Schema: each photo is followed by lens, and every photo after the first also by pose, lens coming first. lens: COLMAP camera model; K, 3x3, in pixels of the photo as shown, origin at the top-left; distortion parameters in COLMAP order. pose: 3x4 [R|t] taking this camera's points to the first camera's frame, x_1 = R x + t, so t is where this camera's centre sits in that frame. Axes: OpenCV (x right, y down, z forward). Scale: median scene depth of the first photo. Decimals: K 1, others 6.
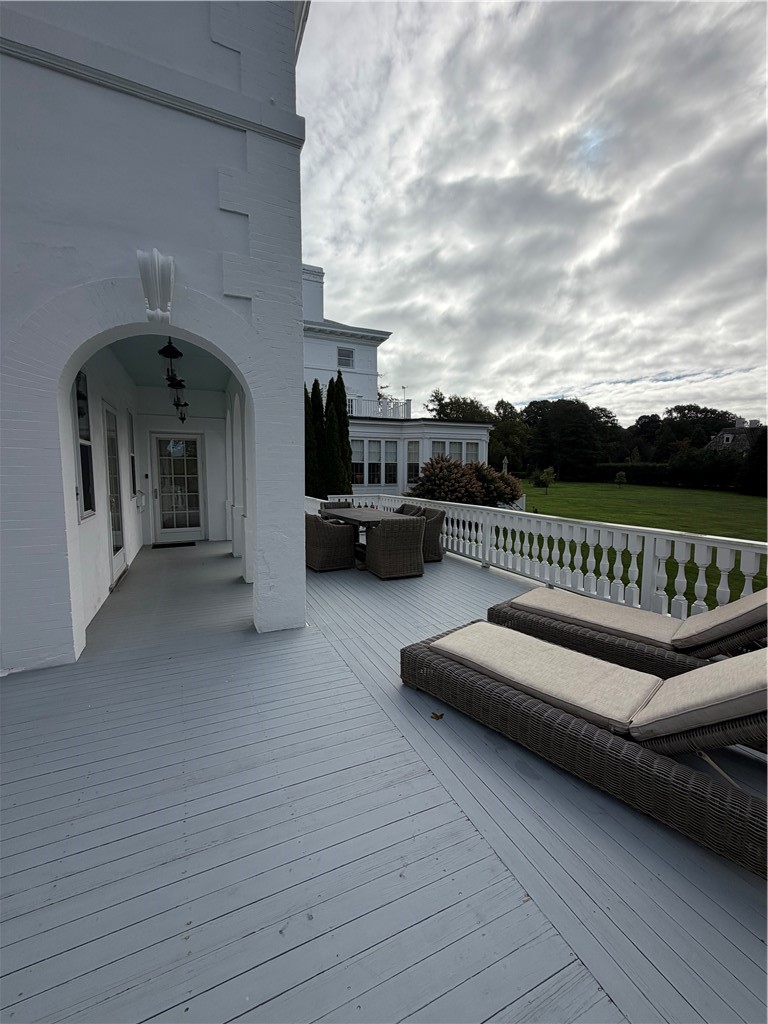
lens RADIAL K [[410.0, 0, 386.0], [0, 410.0, 514.4], [0, 0, 1]] dist [-0.000490, 0.000669]
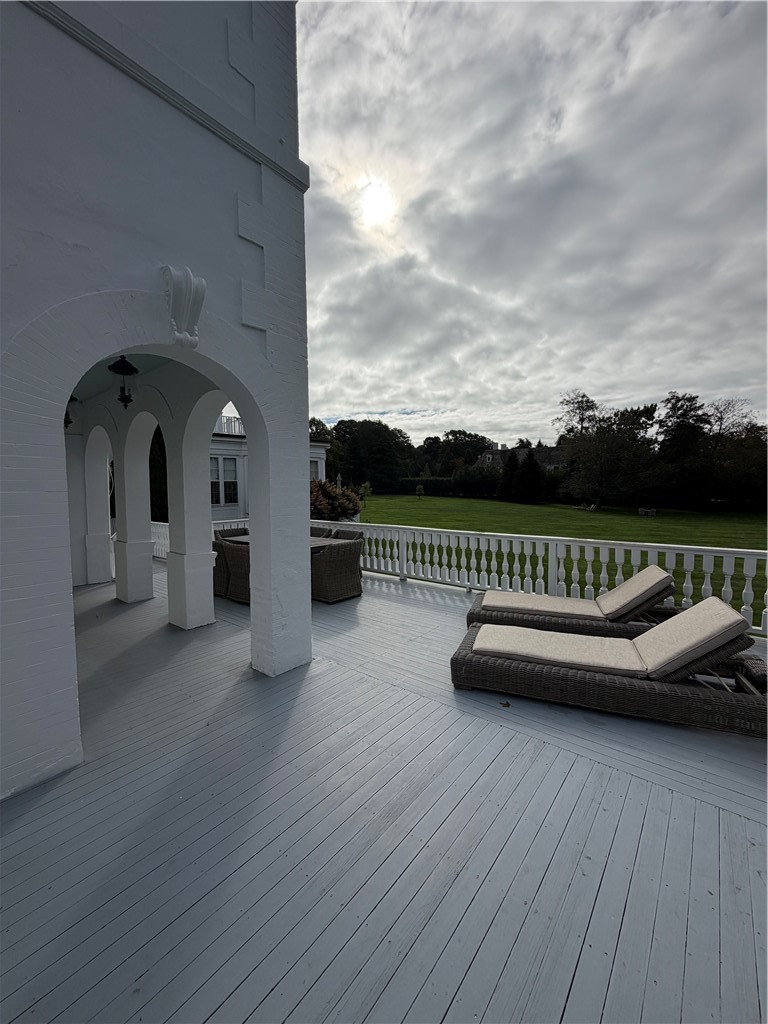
lens RADIAL K [[410.0, 0, 387.9], [0, 410.0, 515.0], [0, 0, 1]] dist [-0.000490, 0.000669]
pose [[0.894880, -0.046614, 0.443867, -0.310501], [0.061380, 0.997935, -0.018947, -0.032473], [-0.442067, 0.044200, 0.895892, 0.012318]]
